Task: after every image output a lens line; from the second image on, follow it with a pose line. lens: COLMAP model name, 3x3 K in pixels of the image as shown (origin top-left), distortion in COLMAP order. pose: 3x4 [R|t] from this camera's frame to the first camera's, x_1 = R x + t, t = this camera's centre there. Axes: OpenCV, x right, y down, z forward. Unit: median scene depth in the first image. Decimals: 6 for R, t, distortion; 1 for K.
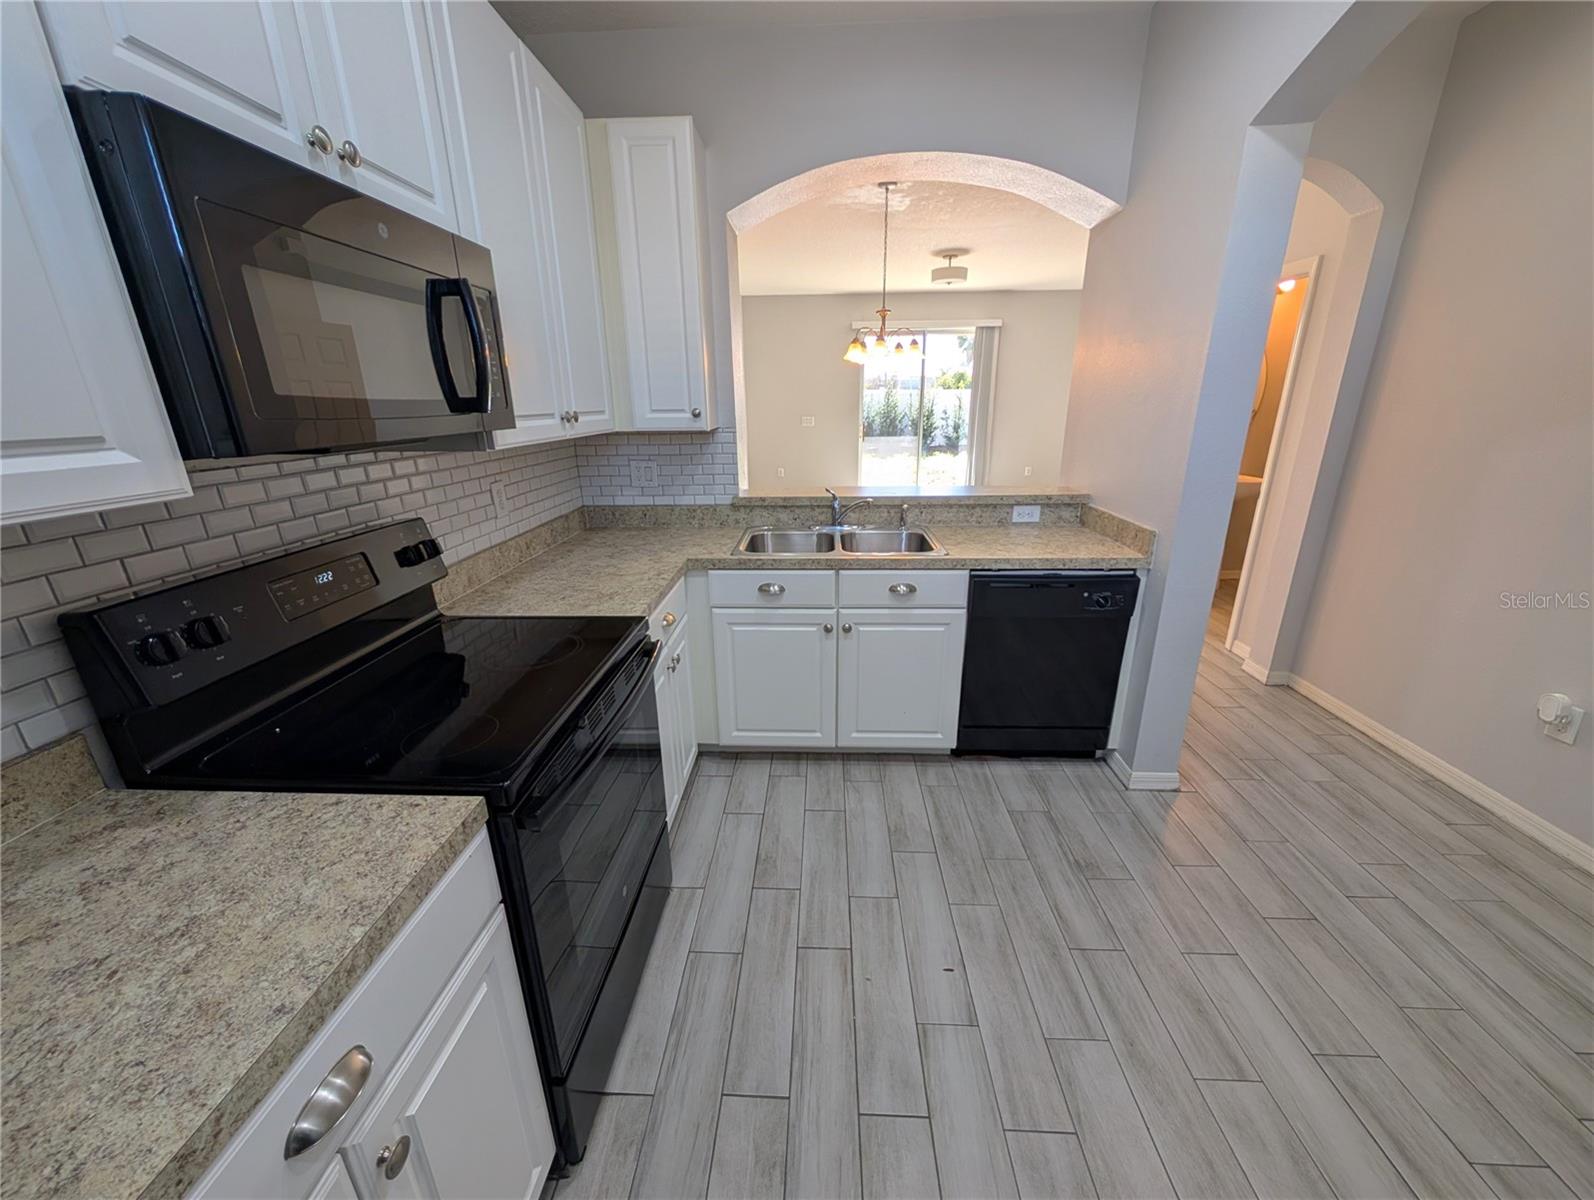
lens RADIAL K [[608.9, 0, 795.4], [0, 608.9, 600.2], [0, 0, 1]] dist [0.015965, 0.000288]
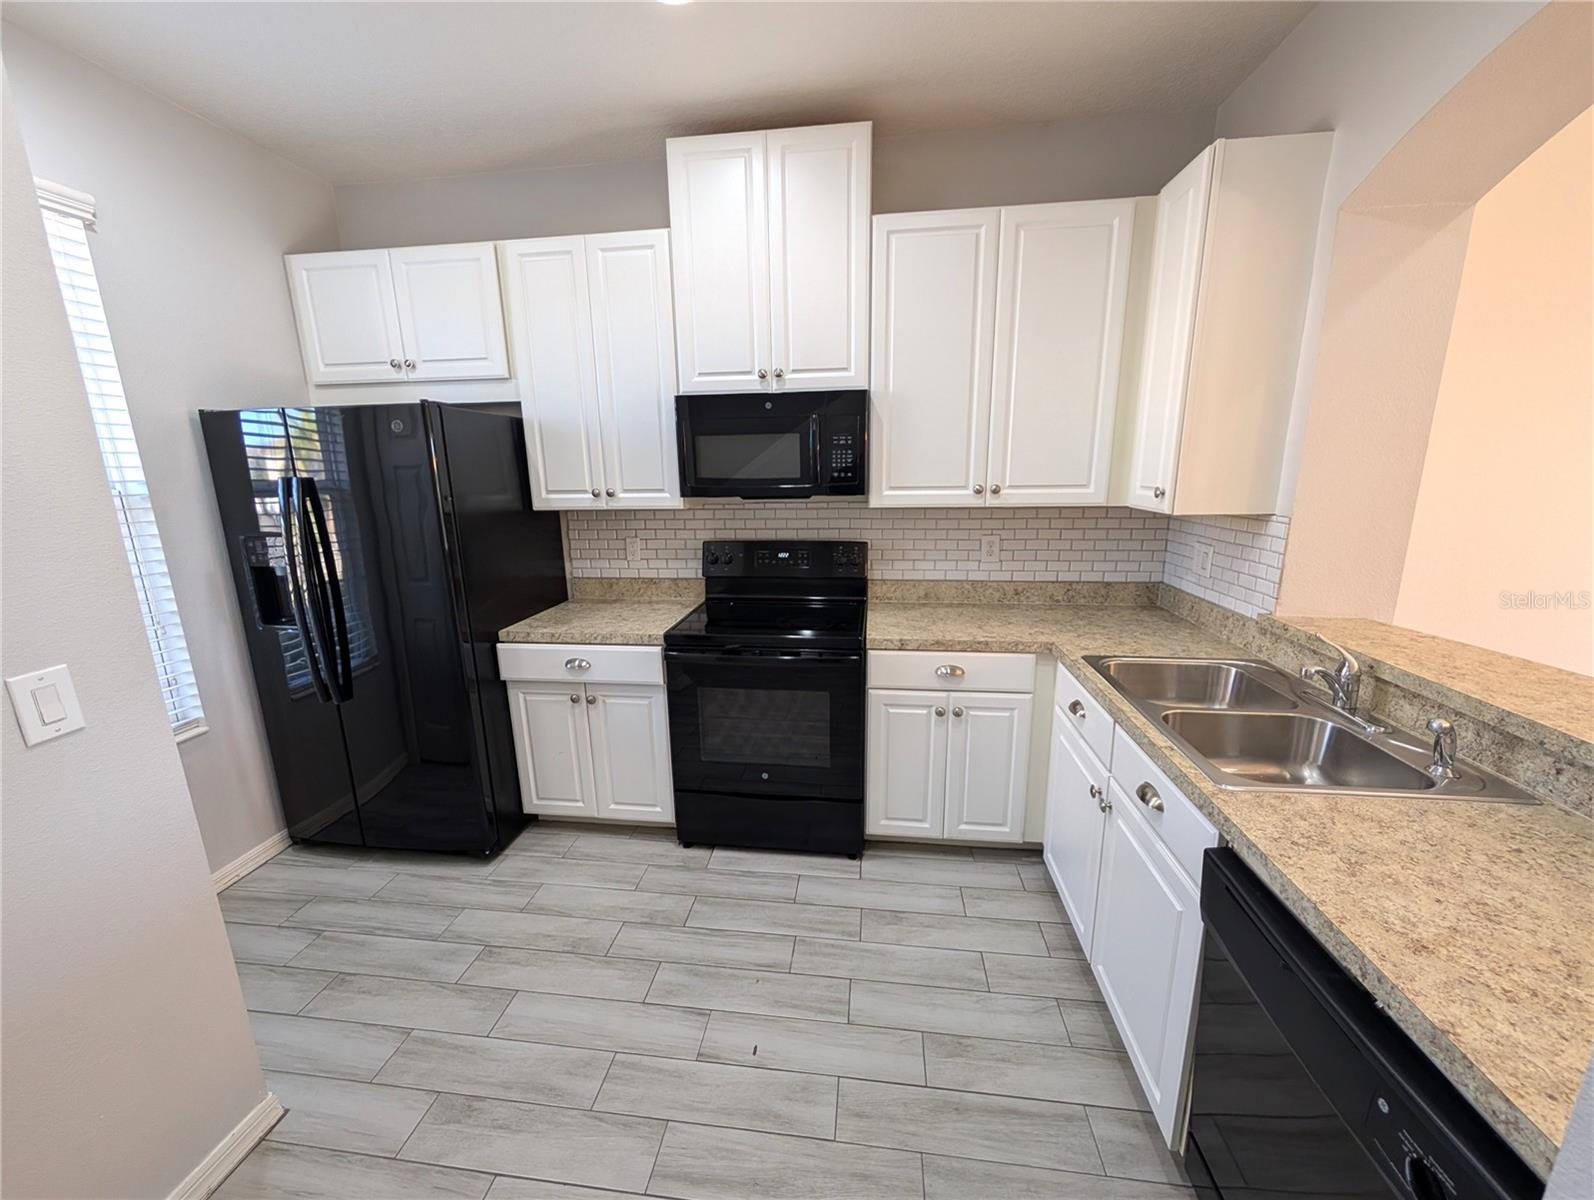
lens RADIAL K [[608.9, 0, 794.8], [0, 608.9, 599.0], [0, 0, 1]] dist [0.015965, 0.000288]
pose [[-0.083599, 0.231207, -0.969306, 1.023146], [-0.298799, 0.922138, 0.245726, -0.327914], [0.950647, 0.310171, -0.008005, 0.830566]]
